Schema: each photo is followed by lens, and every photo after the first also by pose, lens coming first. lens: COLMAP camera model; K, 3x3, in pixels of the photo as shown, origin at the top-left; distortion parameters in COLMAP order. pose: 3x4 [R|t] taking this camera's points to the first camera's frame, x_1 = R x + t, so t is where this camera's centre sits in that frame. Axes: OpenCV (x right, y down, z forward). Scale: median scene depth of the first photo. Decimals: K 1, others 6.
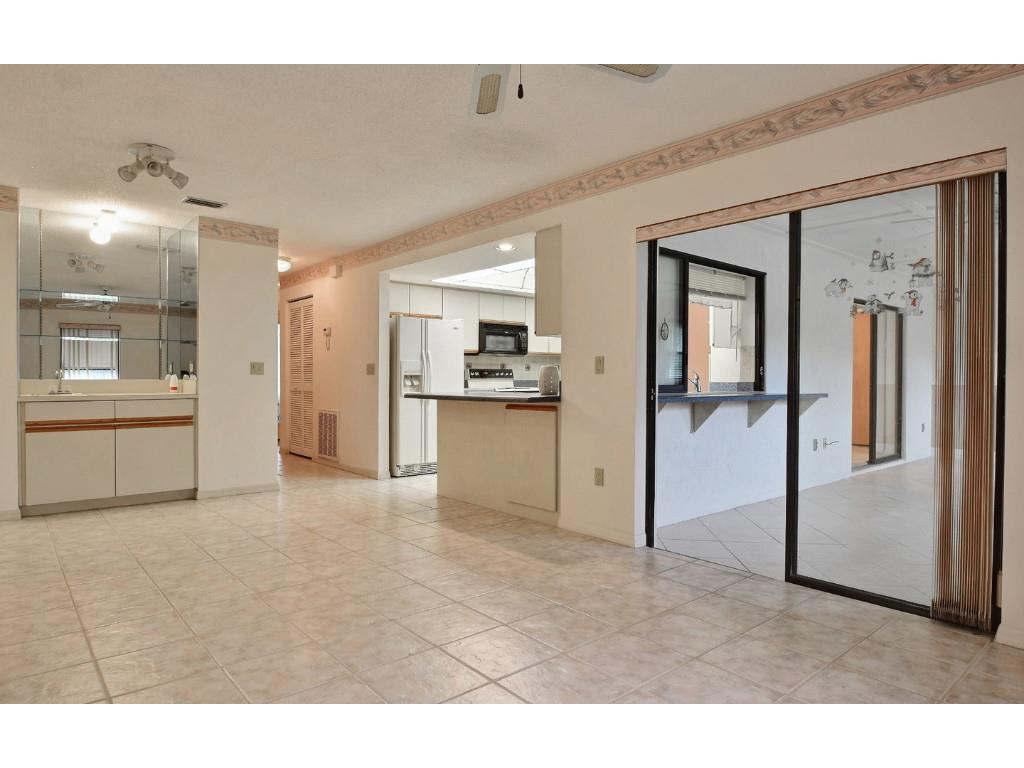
lens RADIAL K [[589.4, 0, 512.0], [0, 589.4, 384.0], [0, 0, 1]] dist [-0.018688, -0.001001]
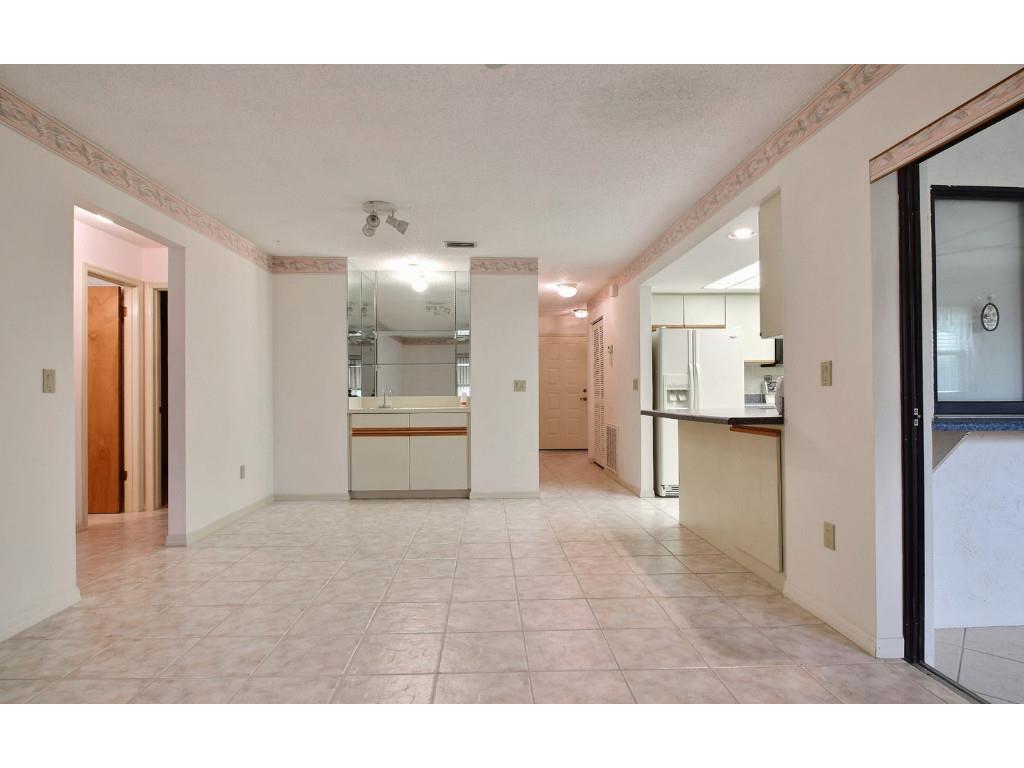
lens RADIAL K [[530.9, 0, 512.0], [0, 530.9, 384.0], [0, 0, 1]] dist [0.002382, 0.000543]
pose [[0.790549, -0.019021, -0.612103, 0.157960], [0.002634, 0.999614, -0.027661, -0.001978], [0.612393, 0.020255, 0.790294, 0.184999]]
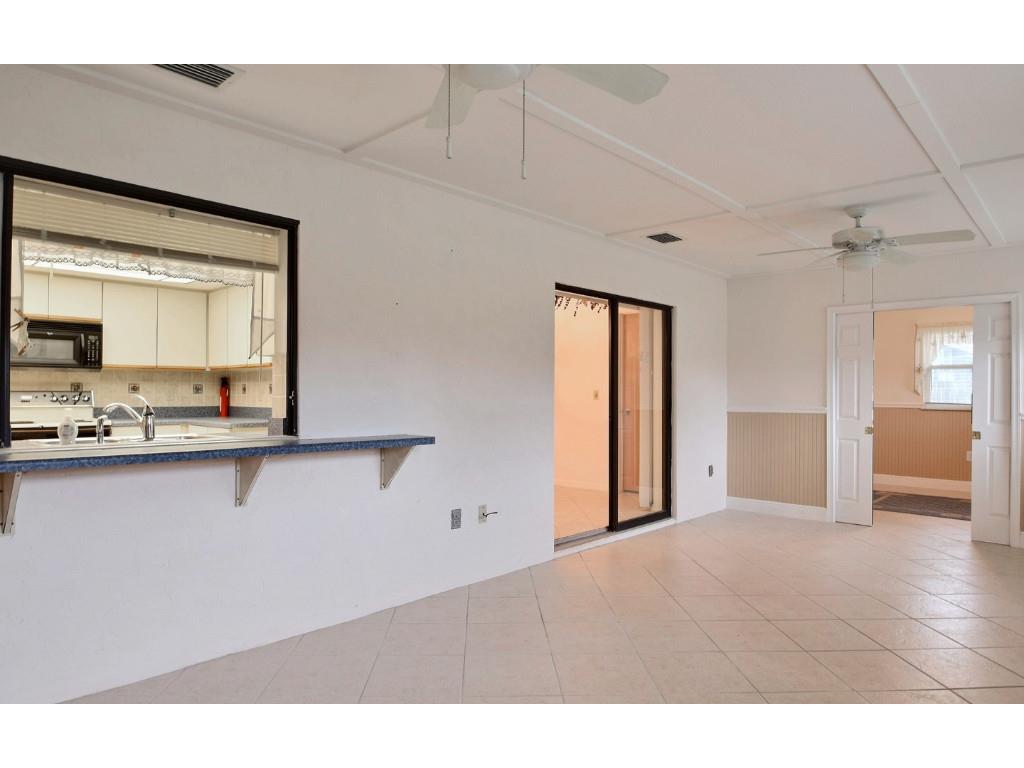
lens RADIAL K [[632.7, 0, 512.0], [0, 632.7, 384.0], [0, 0, 1]] dist [-0.022487, -0.001001]
pose [[0.991523, 0.001099, 0.129925, 0.546550], [0.002698, 0.999575, -0.029041, -0.017530], [-0.129901, 0.029146, 0.991098, 0.382342]]
